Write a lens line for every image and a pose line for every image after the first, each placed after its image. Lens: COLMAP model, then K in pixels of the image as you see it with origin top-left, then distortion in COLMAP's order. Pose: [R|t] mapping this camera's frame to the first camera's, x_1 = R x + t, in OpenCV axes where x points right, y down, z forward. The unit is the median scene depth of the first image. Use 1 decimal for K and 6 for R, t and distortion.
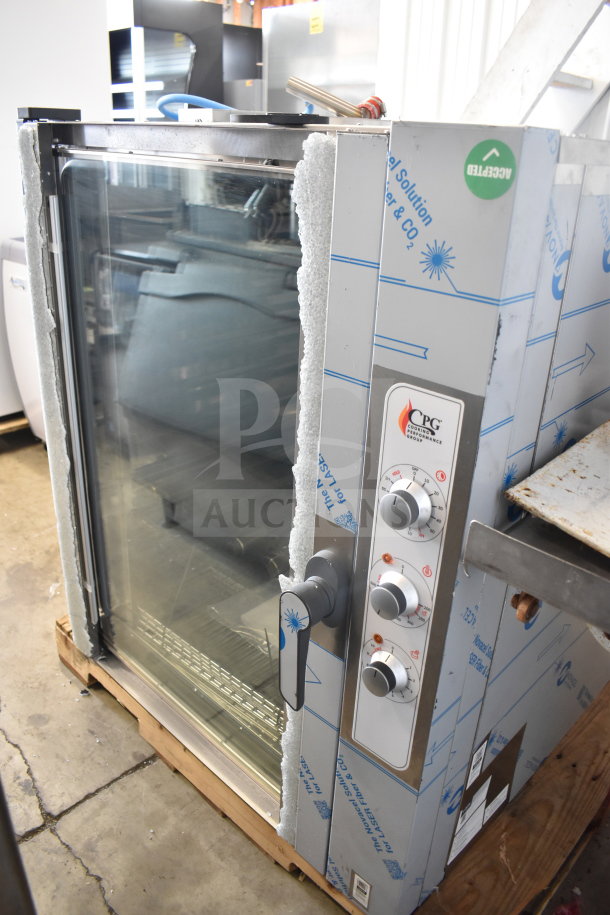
lens RADIAL K [[693.9, 0, 305.0], [0, 693.9, 457.5], [0, 0, 1]] dist [-0.003556, -0.001542]
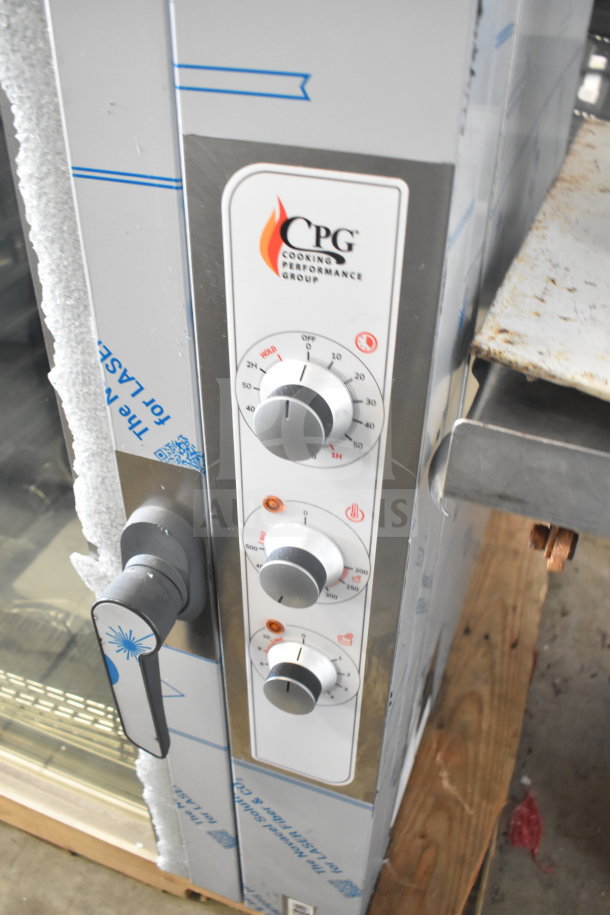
lens RADIAL K [[789.5, 0, 305.0], [0, 789.5, 457.5], [0, 0, 1]] dist [-0.080320, 0.002473]
pose [[0.922115, -0.260215, 0.286343, -0.027260], [0.191378, 0.949939, 0.246961, -0.038921], [-0.336271, -0.172927, 0.925753, 0.418235]]
